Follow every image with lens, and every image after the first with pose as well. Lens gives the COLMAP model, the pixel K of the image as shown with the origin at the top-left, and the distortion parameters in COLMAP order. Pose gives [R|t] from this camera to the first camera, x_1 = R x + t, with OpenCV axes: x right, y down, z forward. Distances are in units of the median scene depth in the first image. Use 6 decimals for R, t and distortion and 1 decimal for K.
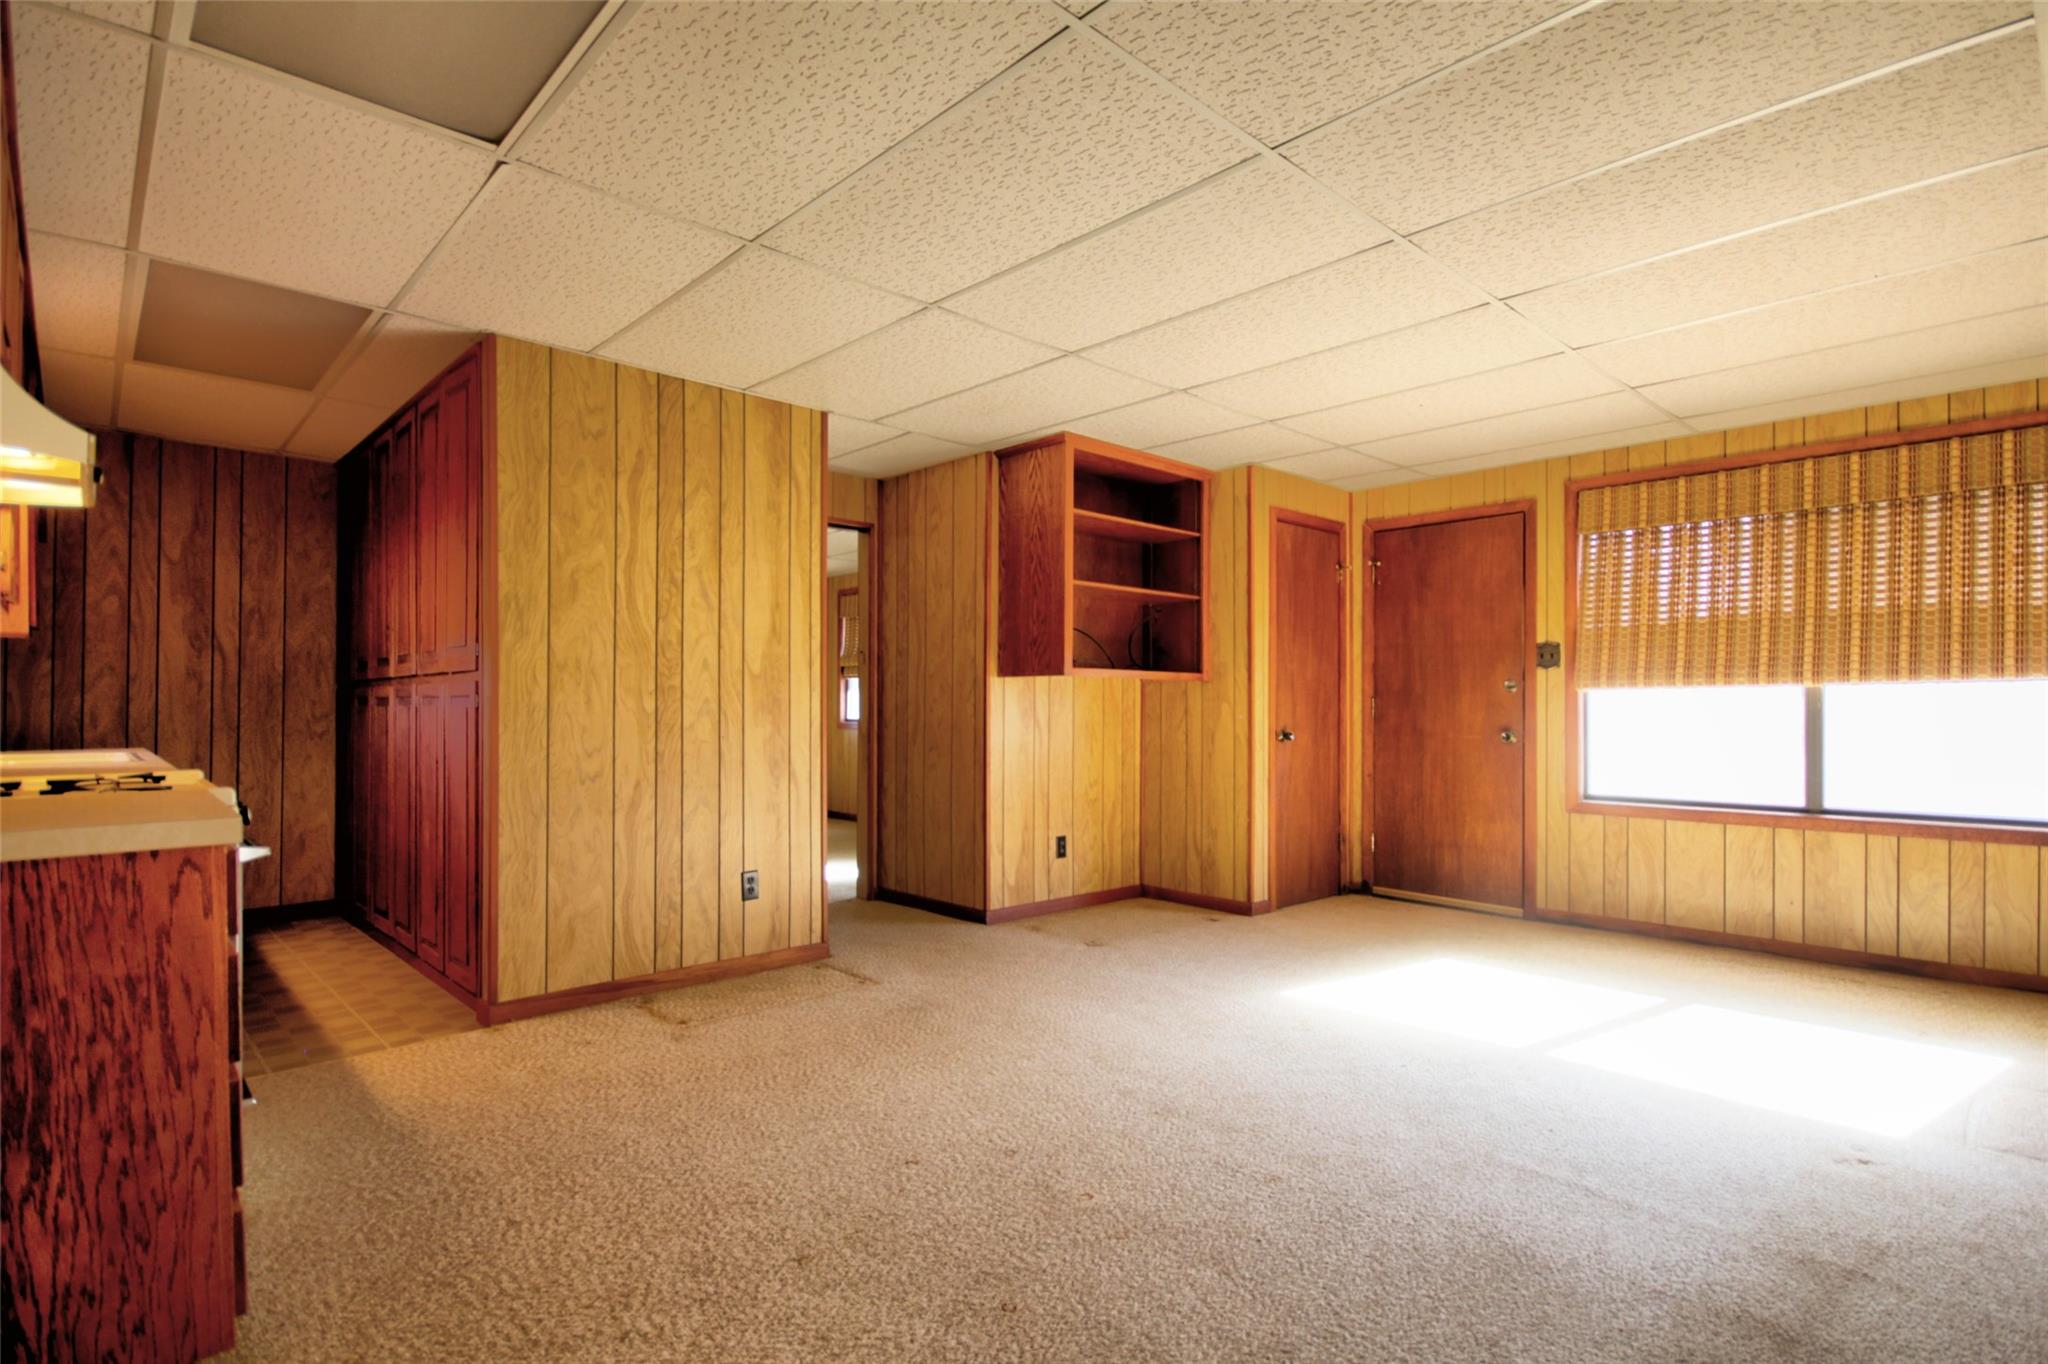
lens RADIAL K [[996.5, 0, 992.0], [0, 996.5, 680.4], [0, 0, 1]] dist [0.004766, 0.000471]
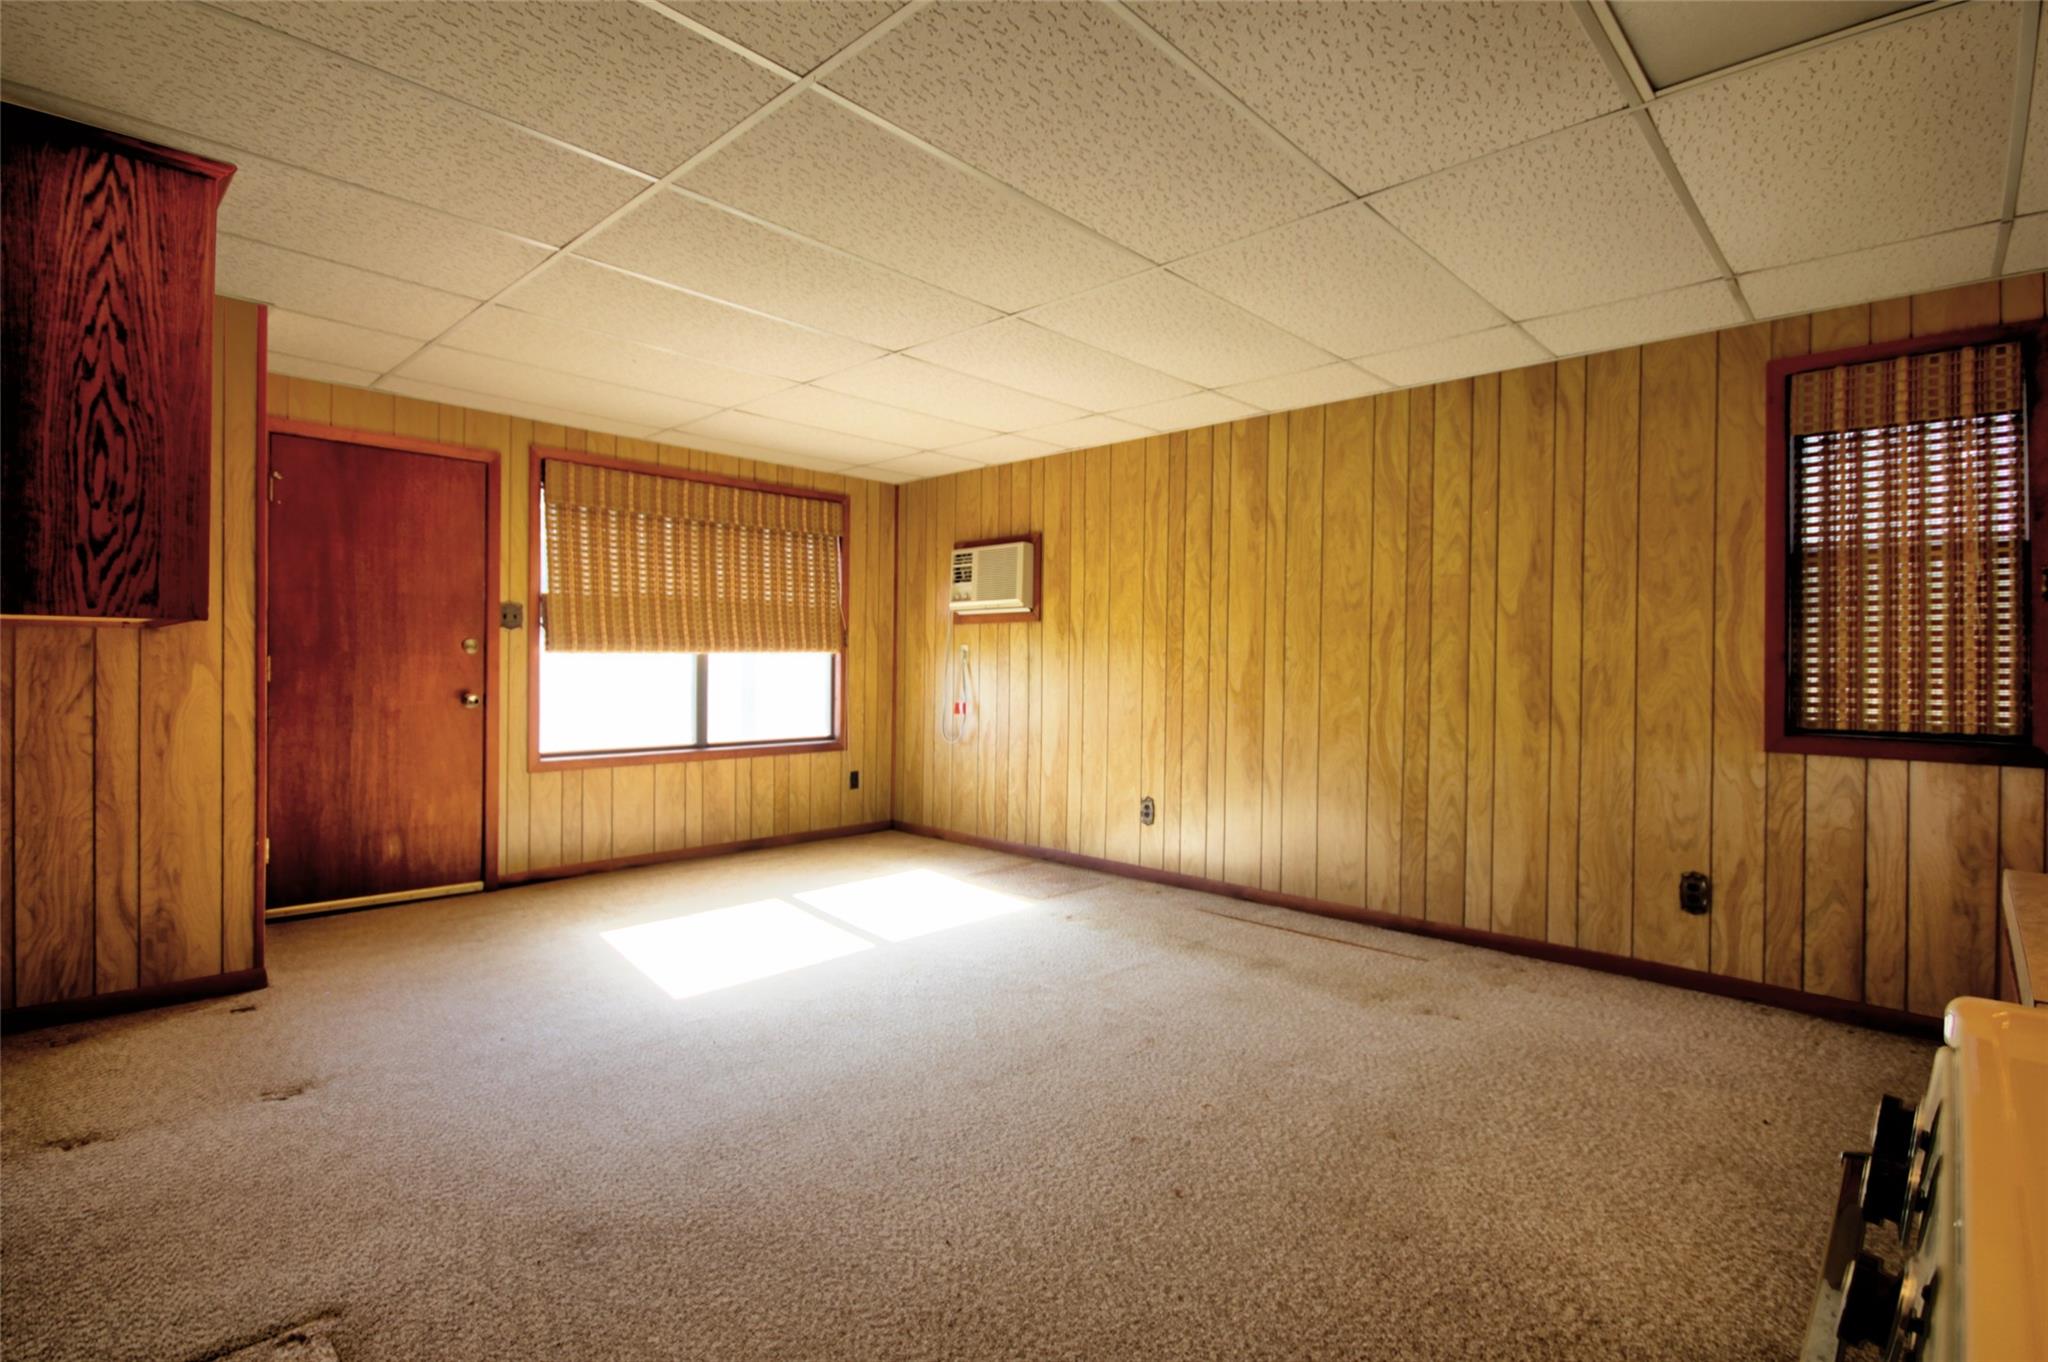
lens RADIAL K [[991.9, 0, 1026.7], [0, 991.9, 631.1], [0, 0, 1]] dist [-0.002120, -0.000397]
pose [[-0.078735, 0.028340, 0.996493, -0.517624], [-0.036503, 0.998844, -0.031291, 0.001793], [-0.996227, -0.038839, -0.077610, 0.645302]]
